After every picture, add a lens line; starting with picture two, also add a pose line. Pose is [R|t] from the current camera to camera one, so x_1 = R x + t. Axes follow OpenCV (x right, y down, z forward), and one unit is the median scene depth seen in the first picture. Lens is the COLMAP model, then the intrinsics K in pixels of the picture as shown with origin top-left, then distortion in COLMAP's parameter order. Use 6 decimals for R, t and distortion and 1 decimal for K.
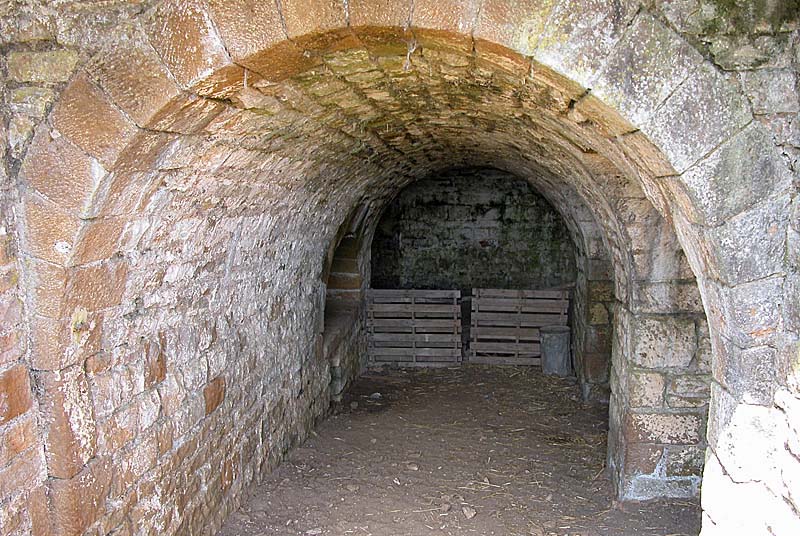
lens RADIAL K [[622.5, 0, 400.0], [0, 622.5, 268.0], [0, 0, 1]] dist [-0.175525, 0.128909]
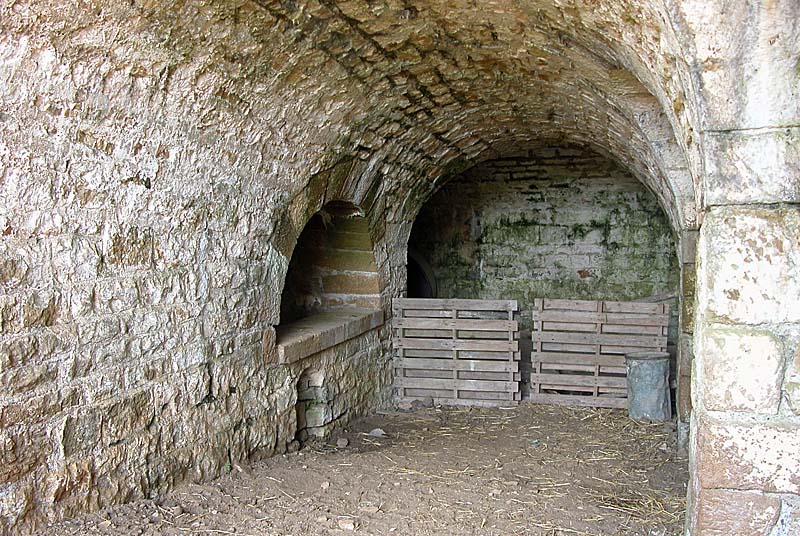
lens RADIAL K [[720.6, 0, 400.0], [0, 720.6, 268.0], [0, 0, 1]] dist [-0.167411, 0.133431]
pose [[0.990441, 0.018514, -0.136686, 0.073663], [-0.027422, 0.997600, -0.063582, 0.054562], [0.135181, 0.066722, 0.988572, 0.143726]]
